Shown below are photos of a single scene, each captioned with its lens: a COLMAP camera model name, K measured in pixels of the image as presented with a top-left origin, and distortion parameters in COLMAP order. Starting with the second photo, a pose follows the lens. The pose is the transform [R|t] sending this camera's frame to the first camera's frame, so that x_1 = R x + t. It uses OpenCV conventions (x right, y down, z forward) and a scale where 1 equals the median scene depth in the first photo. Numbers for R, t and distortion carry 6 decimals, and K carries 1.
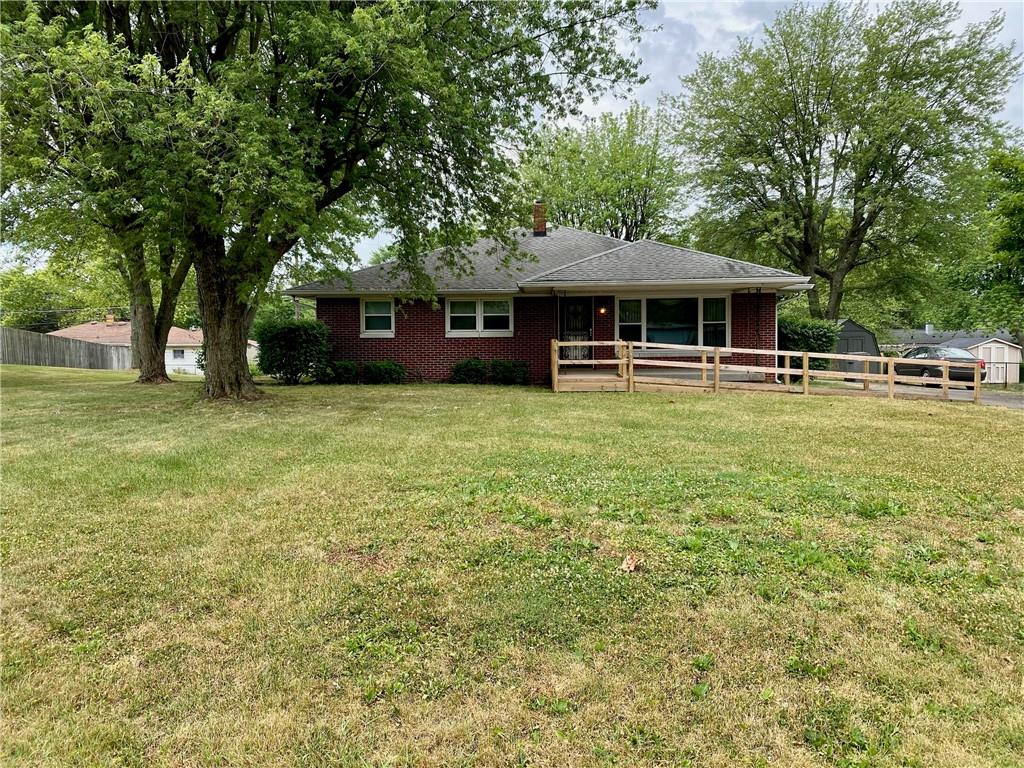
lens RADIAL K [[738.9, 0, 512.0], [0, 738.9, 384.0], [0, 0, 1]] dist [0.027989, -0.007584]
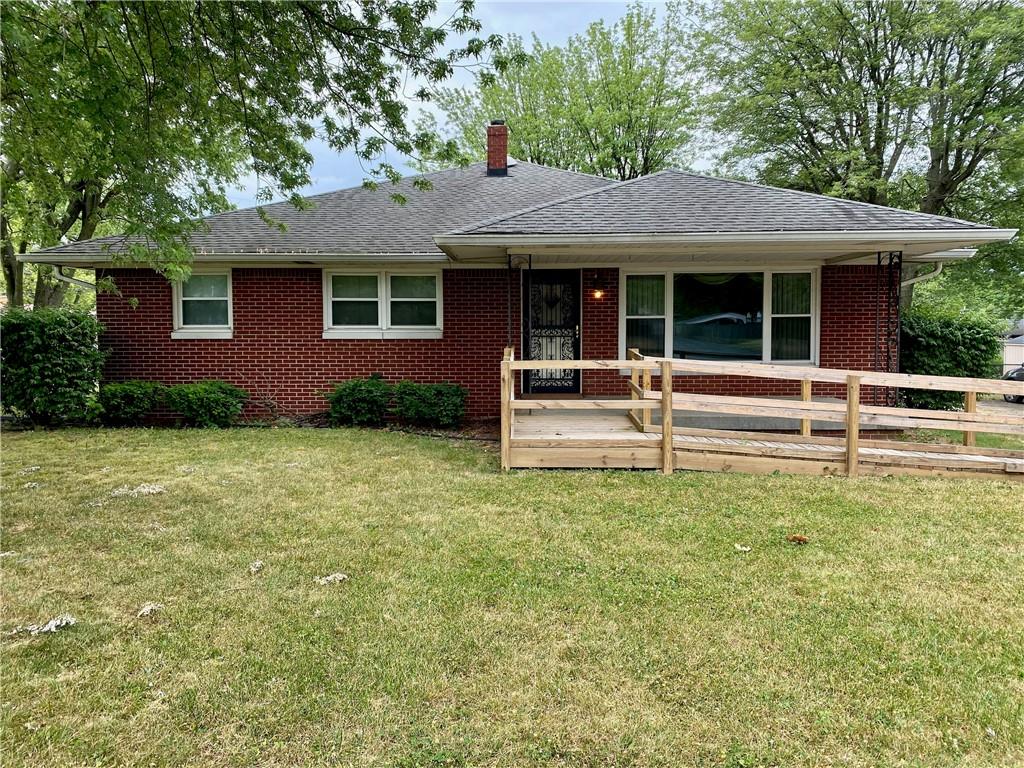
lens RADIAL K [[738.9, 0, 512.0], [0, 738.9, 384.0], [0, 0, 1]] dist [0.027989, -0.007584]
pose [[0.999577, 0.003748, 0.028852, 0.073815], [-0.004412, 0.999726, 0.022984, -0.078359], [-0.028758, -0.023102, 0.999319, 0.792397]]
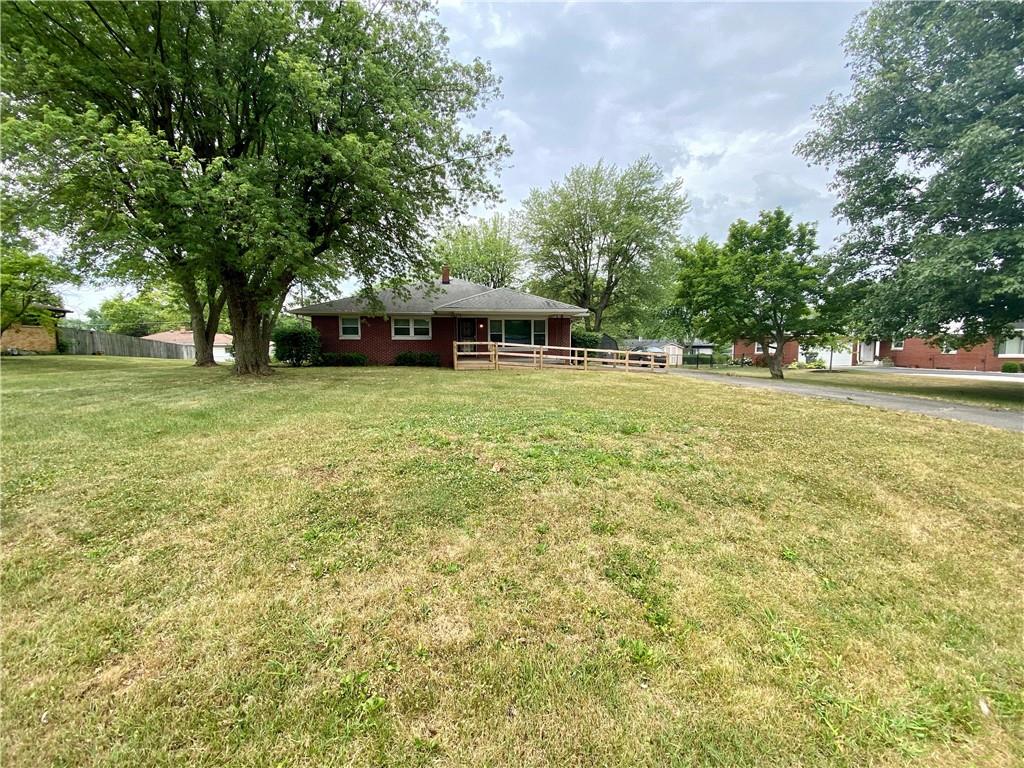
lens RADIAL K [[393.7, 0, 512.0], [0, 393.7, 384.0], [0, 0, 1]] dist [0.000706, -0.000085]
pose [[0.980181, -0.012442, 0.197712, 0.006437], [0.004024, 0.999070, 0.042921, 0.005858], [-0.198062, -0.041275, 0.979320, 0.044911]]
